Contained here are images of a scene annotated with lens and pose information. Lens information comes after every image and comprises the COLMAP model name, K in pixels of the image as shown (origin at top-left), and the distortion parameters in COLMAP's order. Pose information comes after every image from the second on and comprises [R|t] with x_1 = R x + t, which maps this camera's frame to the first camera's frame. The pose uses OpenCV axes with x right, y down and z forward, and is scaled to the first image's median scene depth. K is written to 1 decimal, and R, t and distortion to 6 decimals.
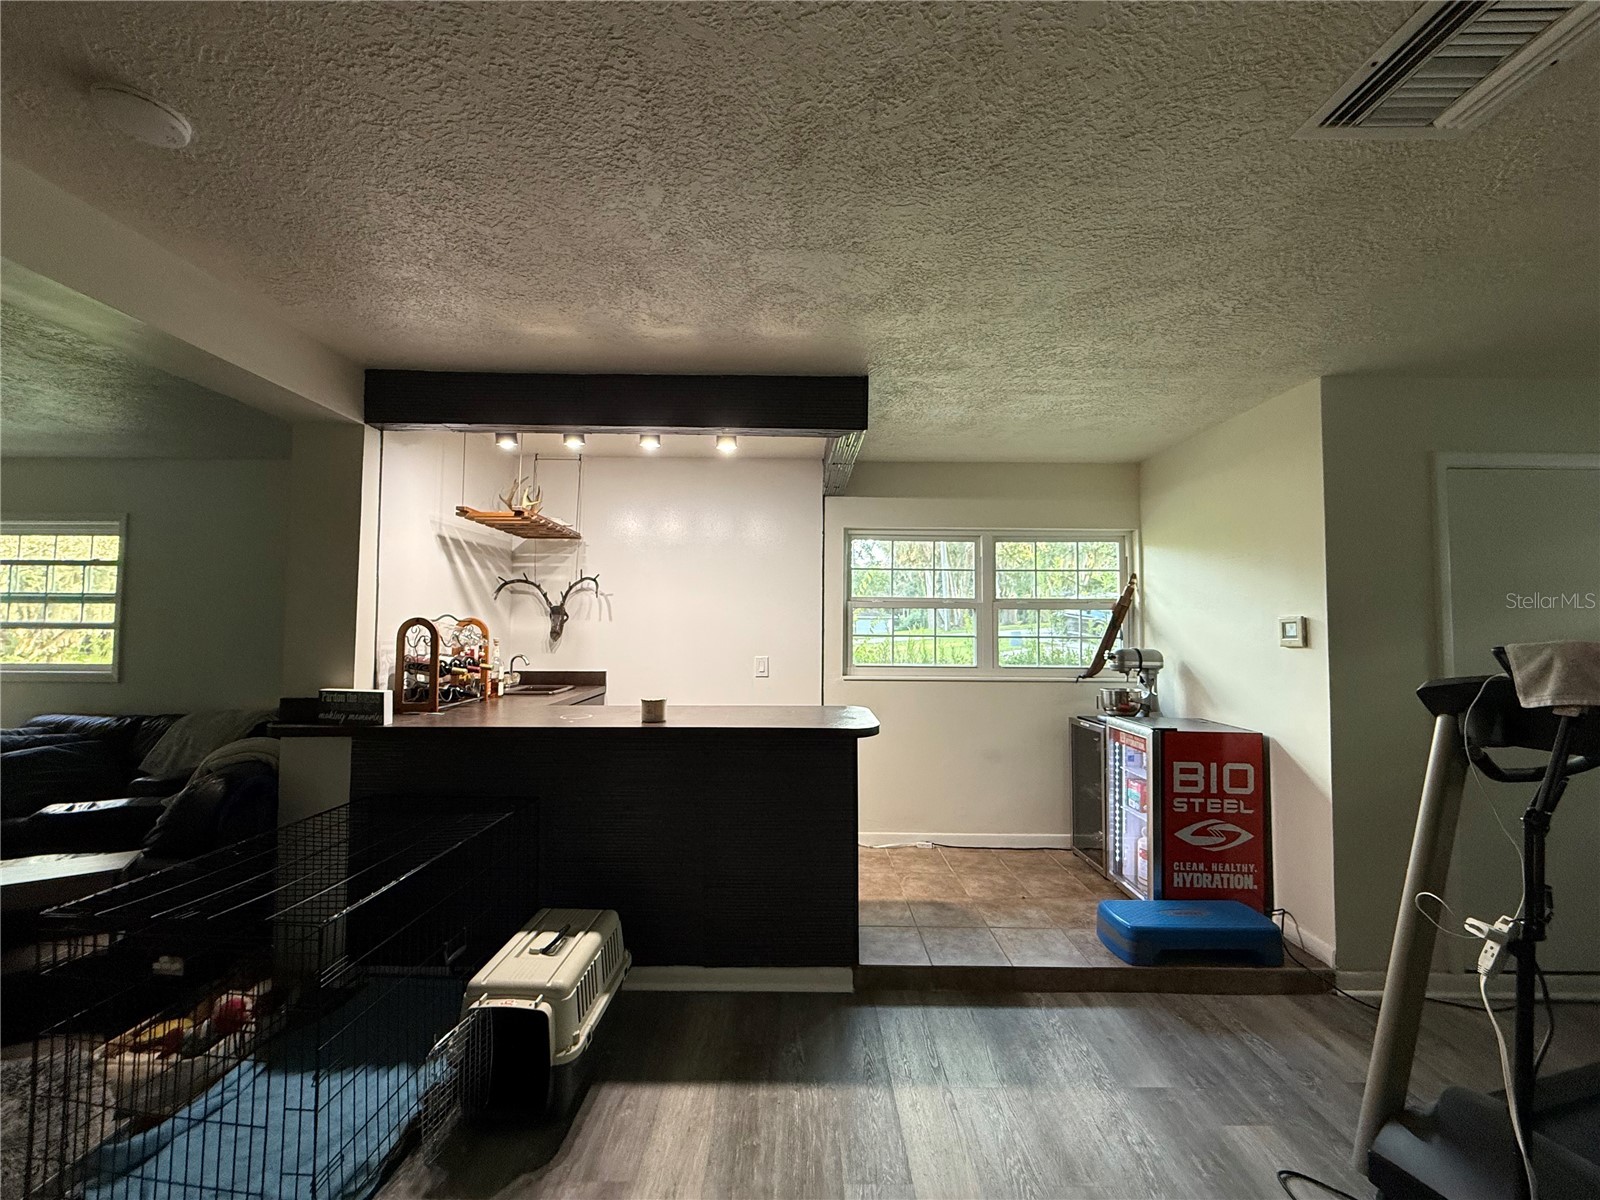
lens RADIAL K [[638.1, 0, 795.6], [0, 638.1, 599.7], [0, 0, 1]] dist [0.001426, 0.000073]
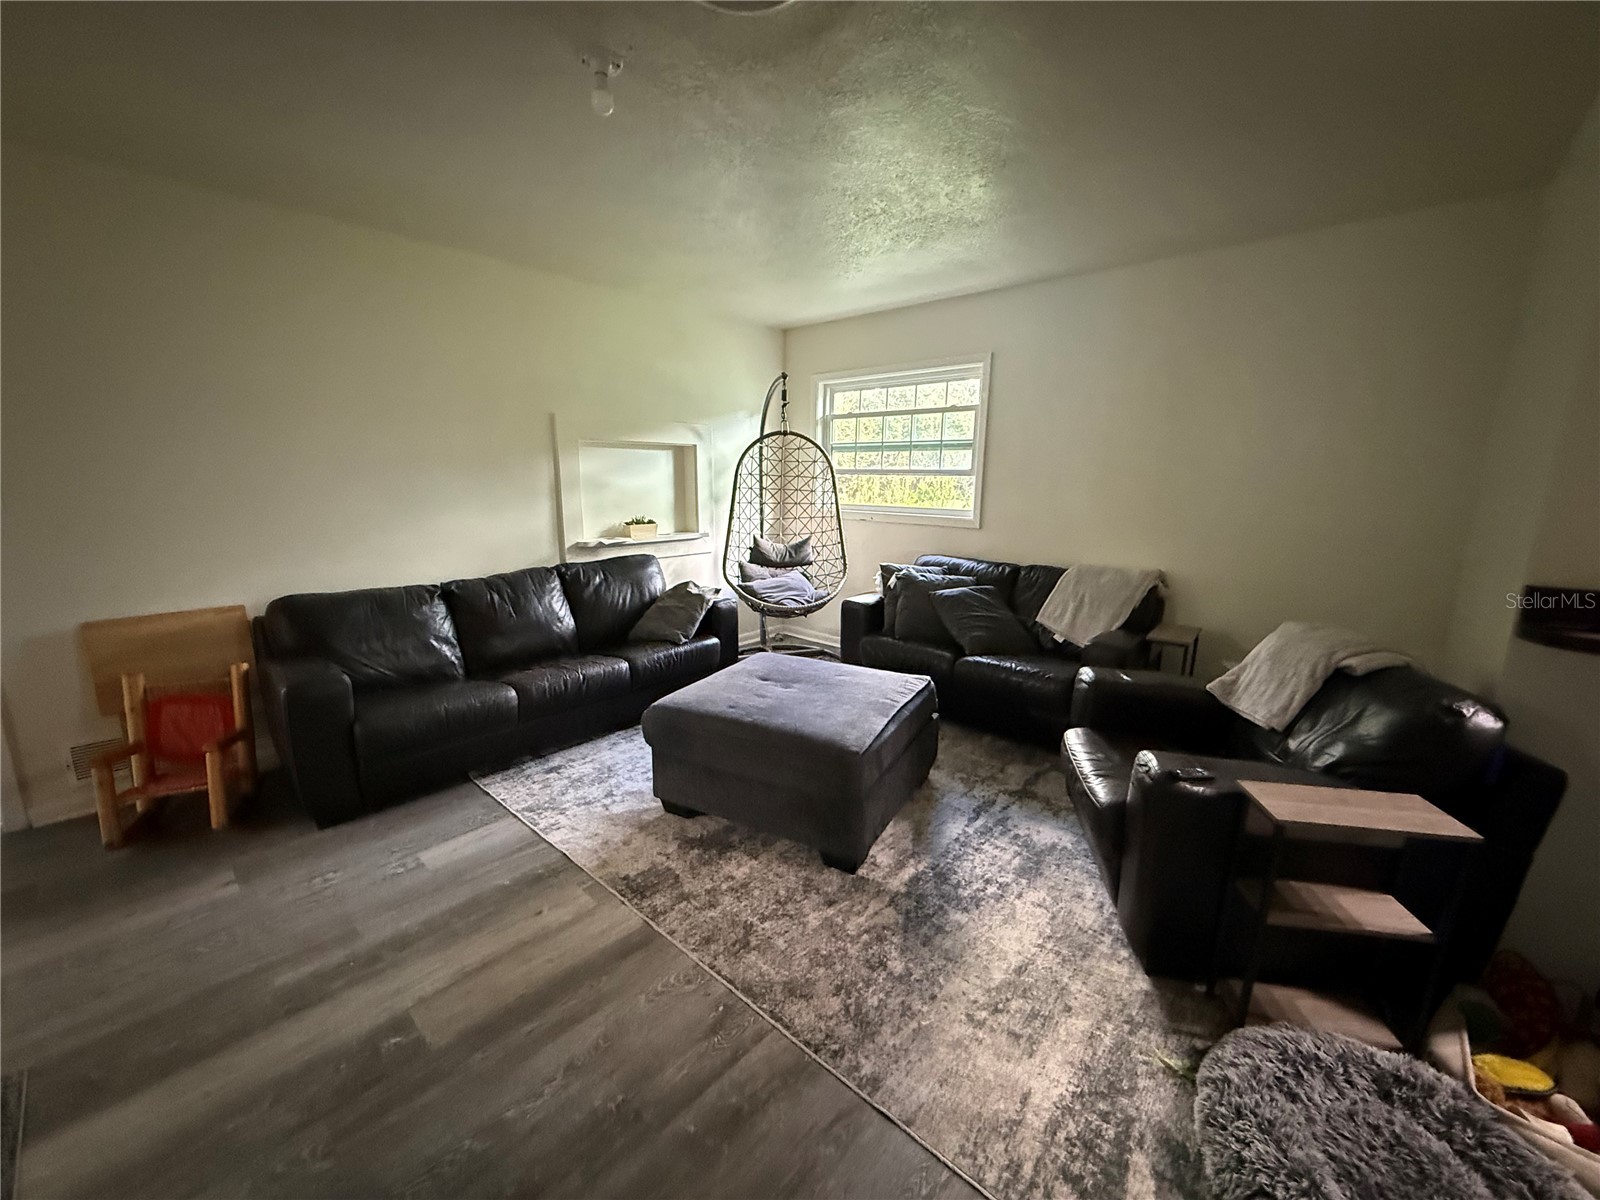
lens RADIAL K [[638.1, 0, 788.4], [0, 638.1, 606.4], [0, 0, 1]] dist [0.001426, 0.000073]
pose [[0.750876, 0.136931, -0.646092, -0.590222], [0.026025, 0.971376, 0.236117, 0.000652], [0.659930, -0.194109, 0.725819, 0.027200]]
